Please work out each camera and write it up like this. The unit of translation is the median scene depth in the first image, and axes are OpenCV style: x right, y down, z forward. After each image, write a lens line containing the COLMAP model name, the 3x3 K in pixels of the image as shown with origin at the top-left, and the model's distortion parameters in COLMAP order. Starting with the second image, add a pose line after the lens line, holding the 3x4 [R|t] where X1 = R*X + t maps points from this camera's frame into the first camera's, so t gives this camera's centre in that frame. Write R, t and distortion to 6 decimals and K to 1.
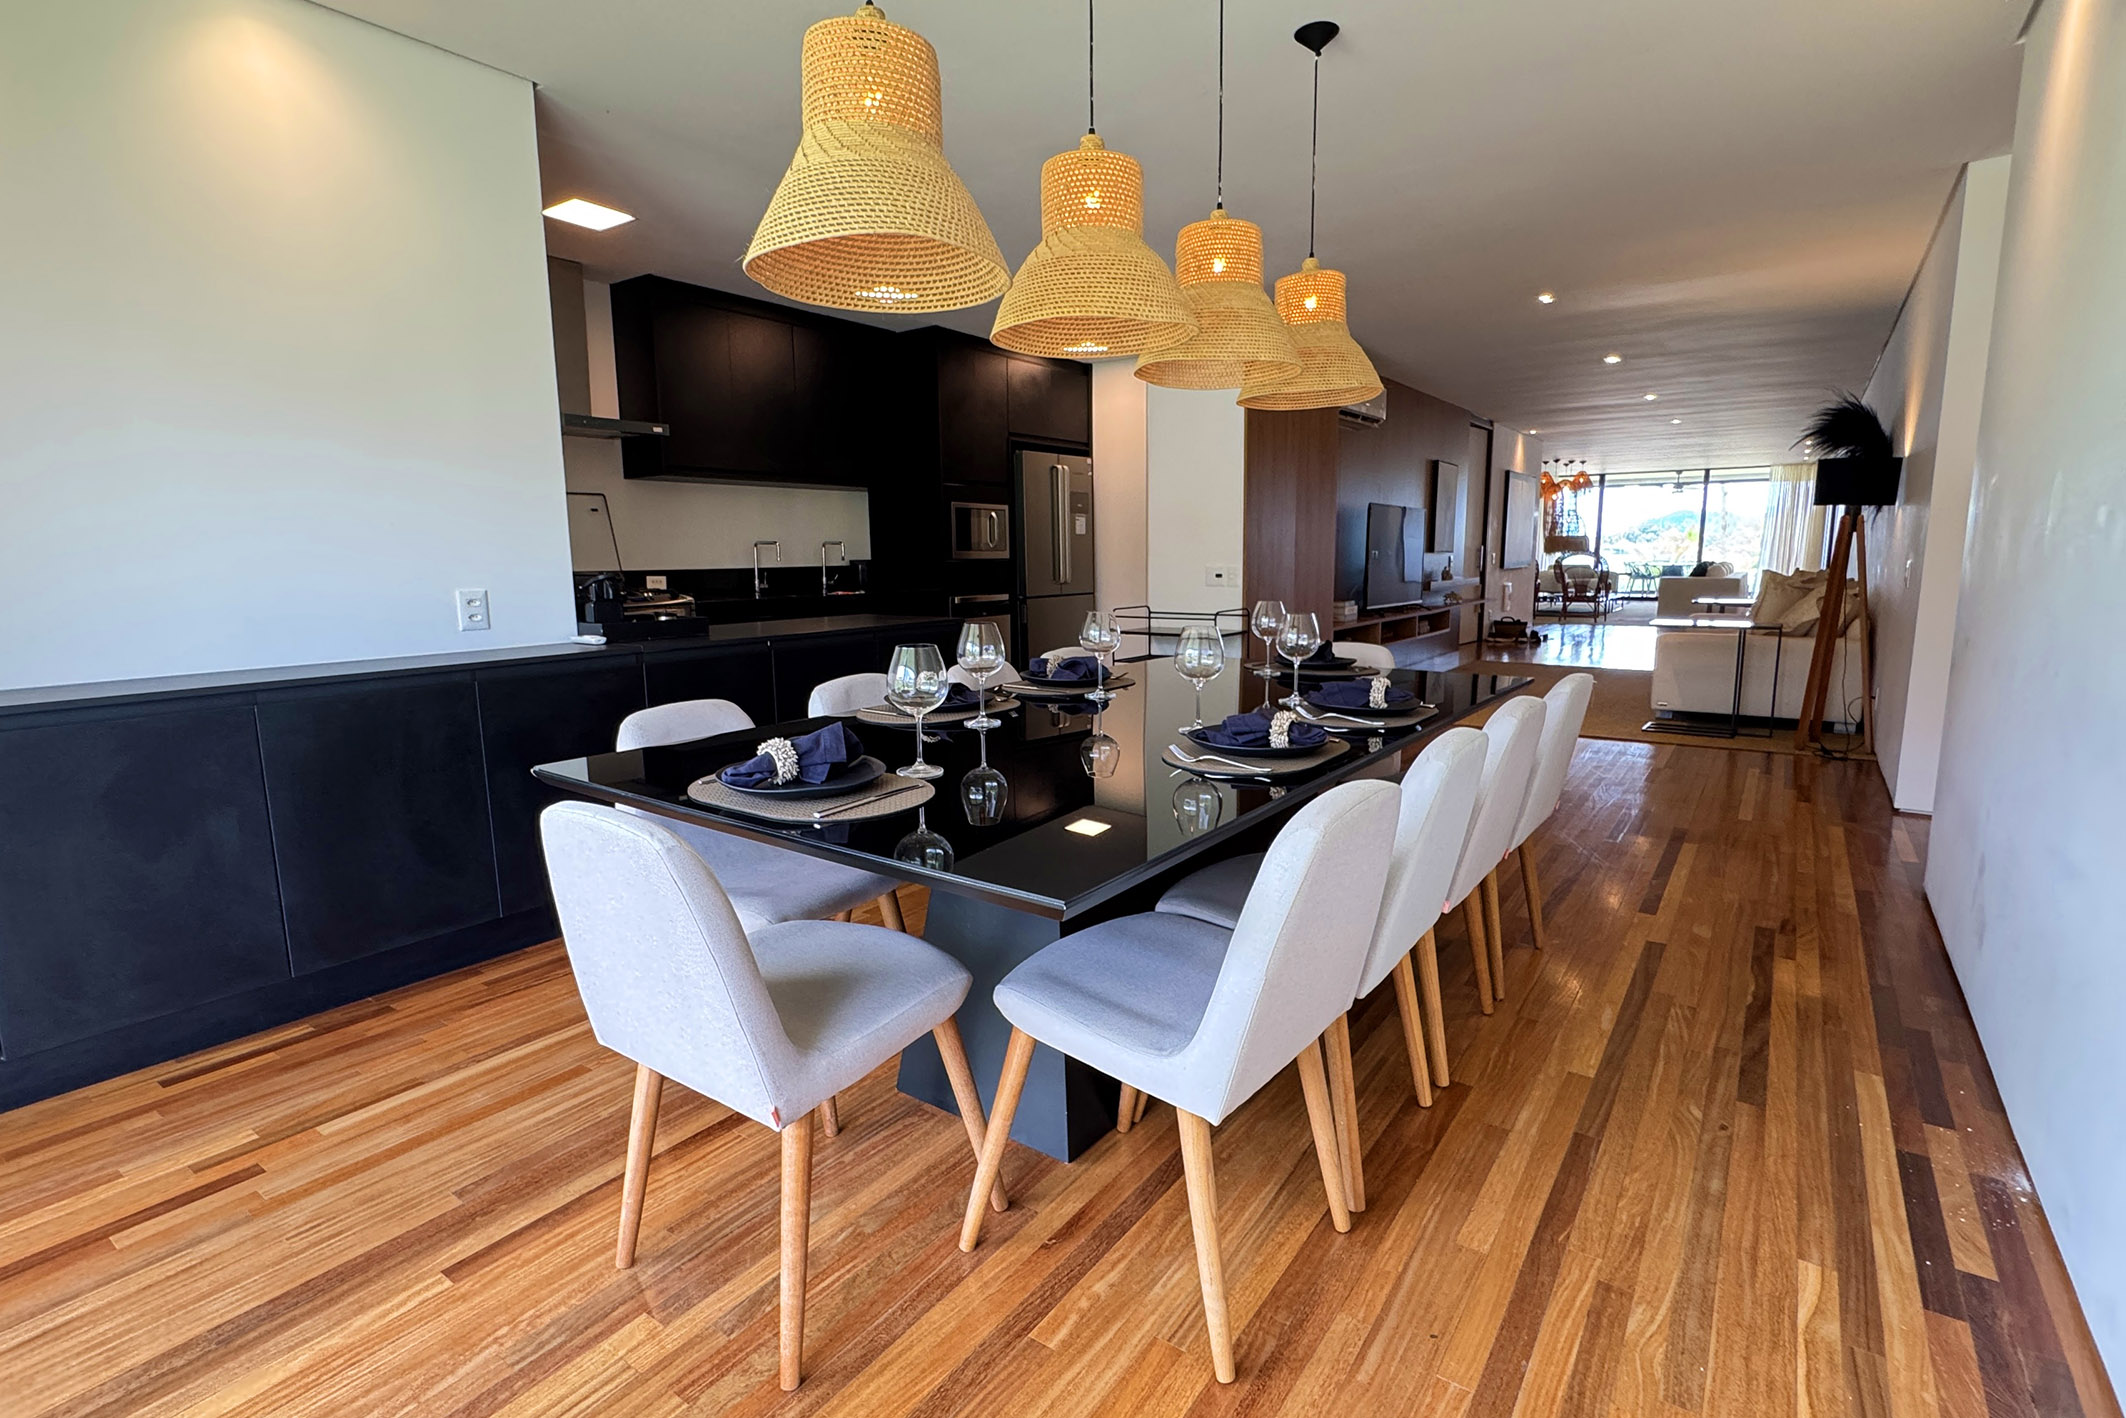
lens RADIAL K [[1012.2, 0, 1067.5], [0, 1012.2, 703.0], [0, 0, 1]] dist [-0.004598, 0.000028]
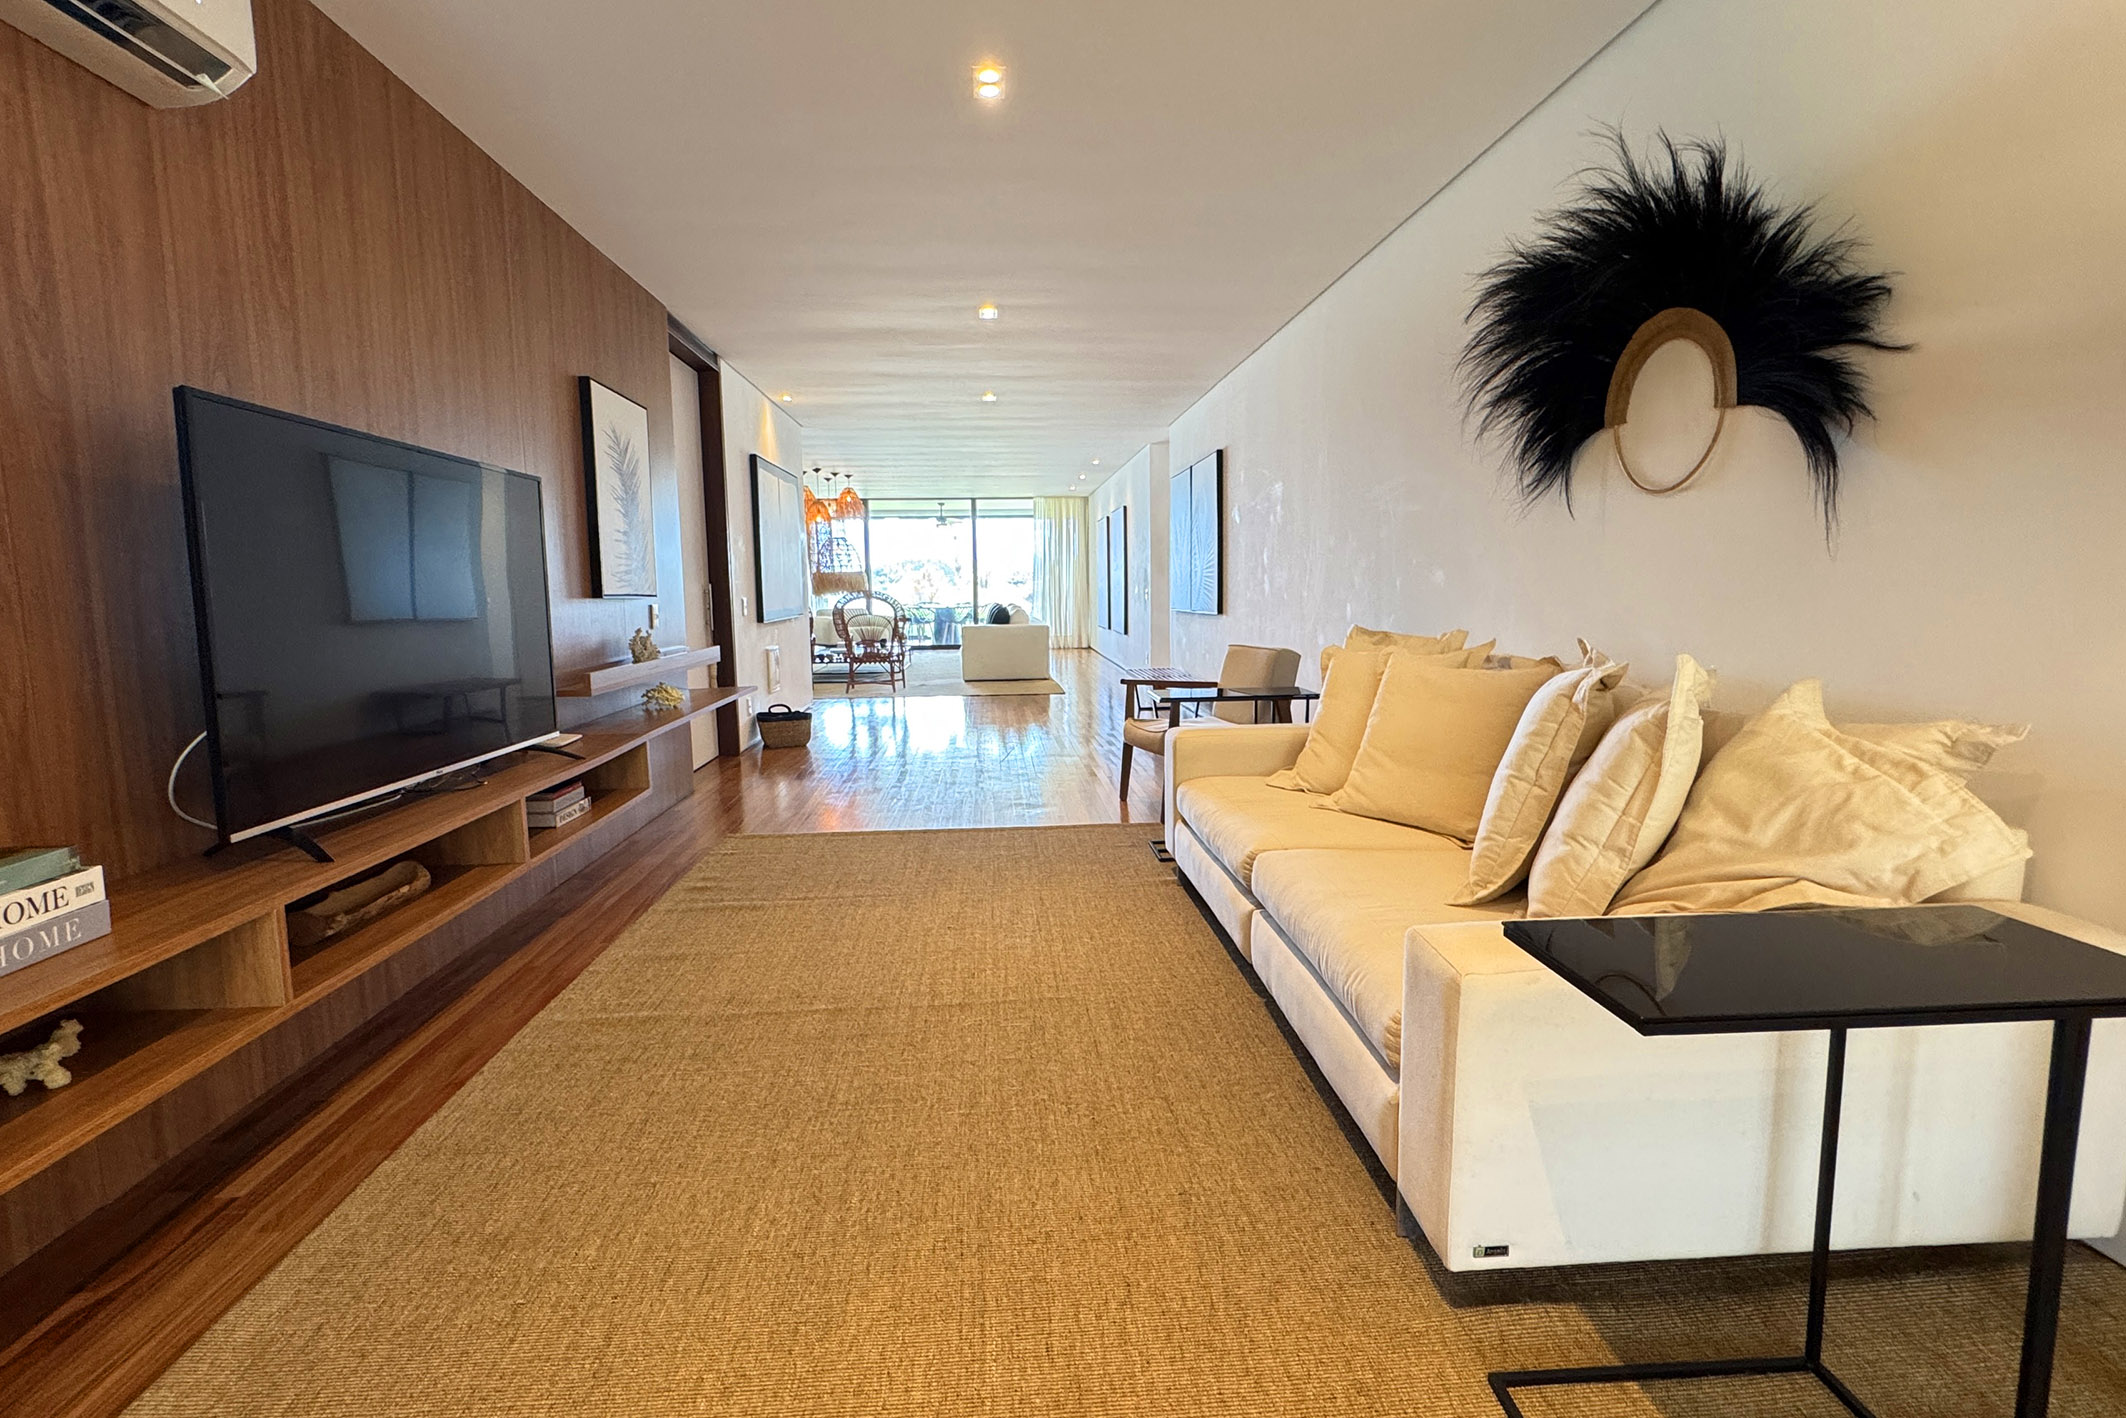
lens RADIAL K [[1012.2, 0, 1067.5], [0, 1012.2, 703.0], [0, 0, 1]] dist [-0.004598, 0.000028]
pose [[0.766720, -0.077443, 0.637294, 0.167928], [0.103729, 0.994598, -0.003933, -0.058729], [-0.633546, 0.069122, 0.770611, 0.391117]]
